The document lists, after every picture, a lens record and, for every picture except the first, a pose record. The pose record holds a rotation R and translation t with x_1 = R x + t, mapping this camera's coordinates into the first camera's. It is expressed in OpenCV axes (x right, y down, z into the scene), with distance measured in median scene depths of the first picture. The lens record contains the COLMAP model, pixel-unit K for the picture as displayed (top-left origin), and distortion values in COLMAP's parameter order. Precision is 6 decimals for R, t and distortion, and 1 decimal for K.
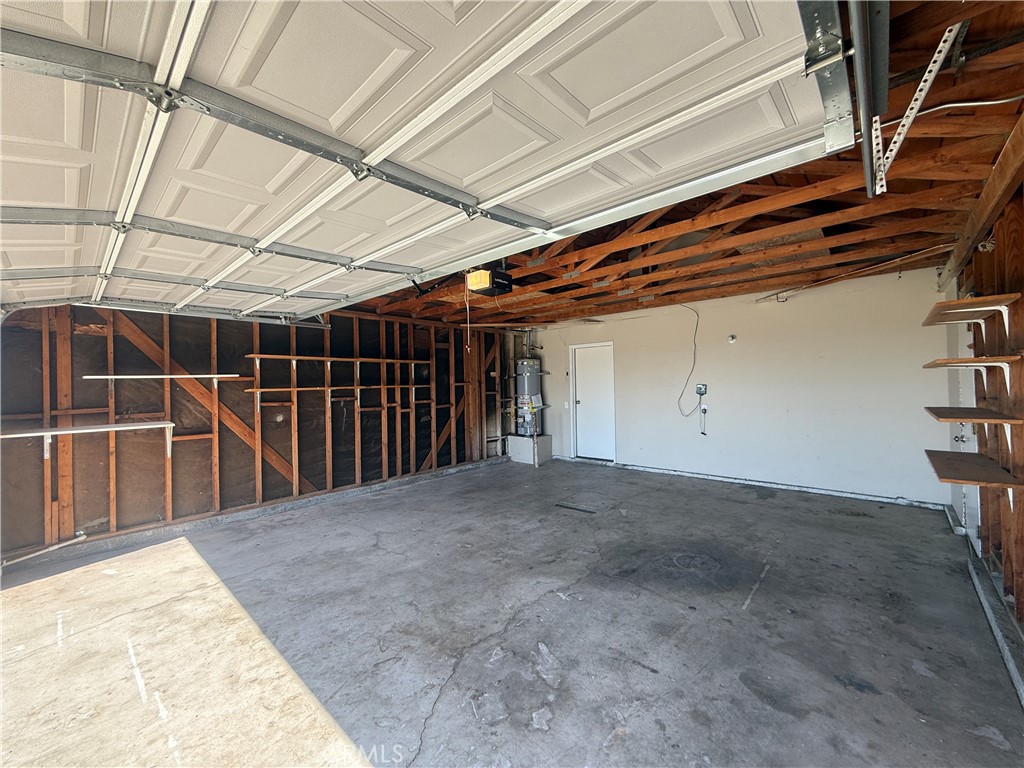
lens RADIAL K [[408.4, 0, 510.7], [0, 408.4, 382.7], [0, 0, 1]] dist [-0.001341, 0.000078]
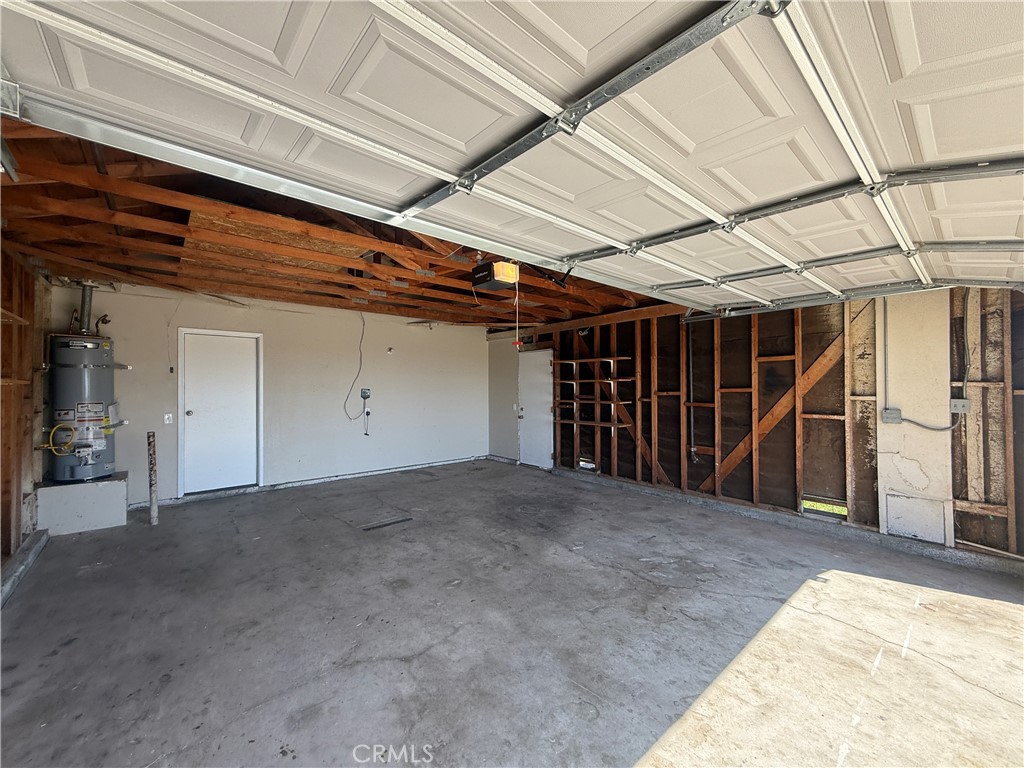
lens RADIAL K [[408.4, 0, 507.5], [0, 408.4, 383.4], [0, 0, 1]] dist [-0.001341, 0.000078]
pose [[0.117472, 0.028512, 0.992667, -1.119175], [-0.008281, 0.999581, -0.027731, 0.032025], [-0.993042, -0.004963, 0.117659, 0.990267]]
